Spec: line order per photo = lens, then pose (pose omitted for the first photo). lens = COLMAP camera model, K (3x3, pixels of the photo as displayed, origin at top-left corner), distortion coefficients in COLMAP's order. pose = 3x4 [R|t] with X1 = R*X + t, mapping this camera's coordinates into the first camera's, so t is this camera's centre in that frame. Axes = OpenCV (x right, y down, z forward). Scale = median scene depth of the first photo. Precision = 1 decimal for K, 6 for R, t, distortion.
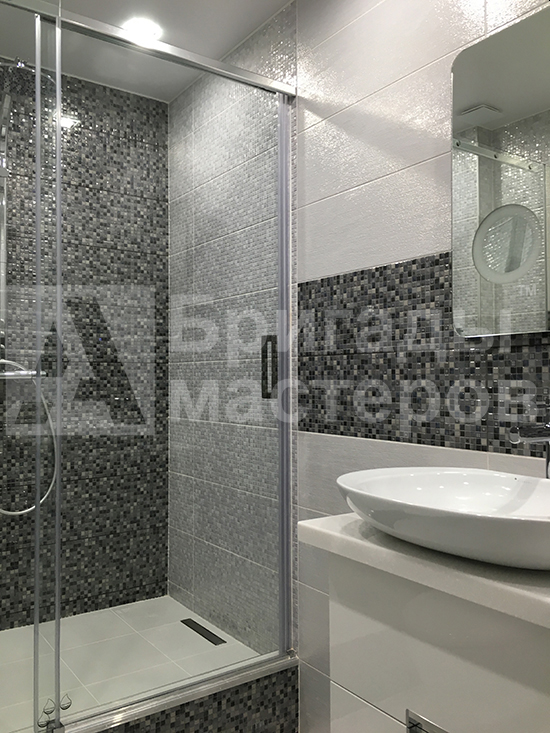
lens RADIAL K [[626.1, 0, 277.7], [0, 626.1, 368.1], [0, 0, 1]] dist [0.085452, -0.123230]
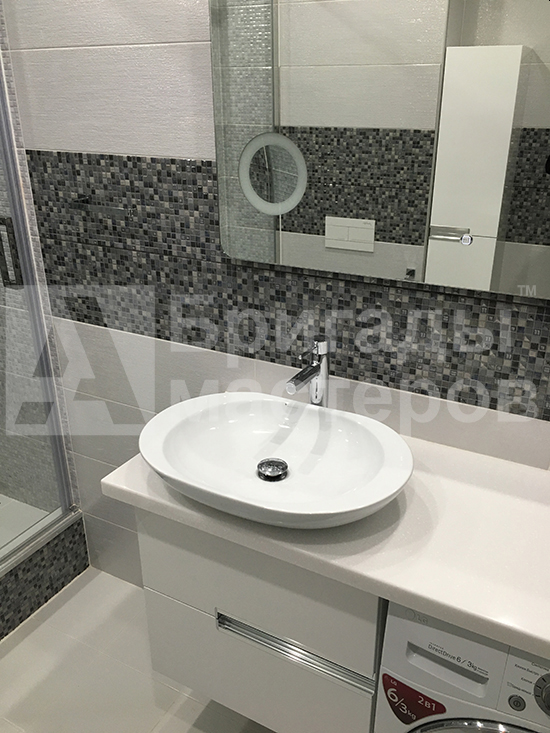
lens RADIAL K [[626.1, 0, 278.1], [0, 626.1, 362.8], [0, 0, 1]] dist [0.085452, -0.123230]
pose [[0.897333, -0.175964, 0.404760, -0.059276], [-0.008668, 0.909882, 0.414776, -0.232381], [-0.441269, -0.375701, 0.814942, 0.050549]]
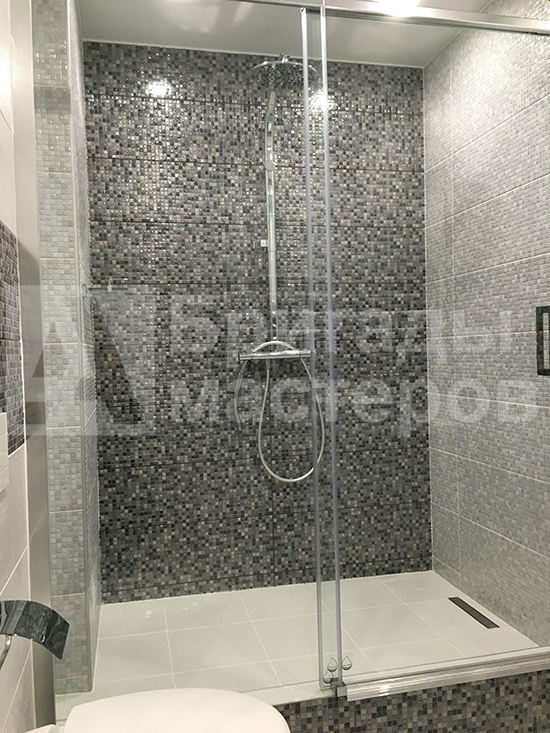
lens RADIAL K [[626.1, 0, 273.2], [0, 626.1, 368.2], [0, 0, 1]] dist [0.085452, -0.123230]
pose [[0.924715, -0.012357, -0.380460, -0.029989], [0.030678, 0.998641, 0.042129, -0.013117], [0.379423, -0.050629, 0.923837, -0.003281]]
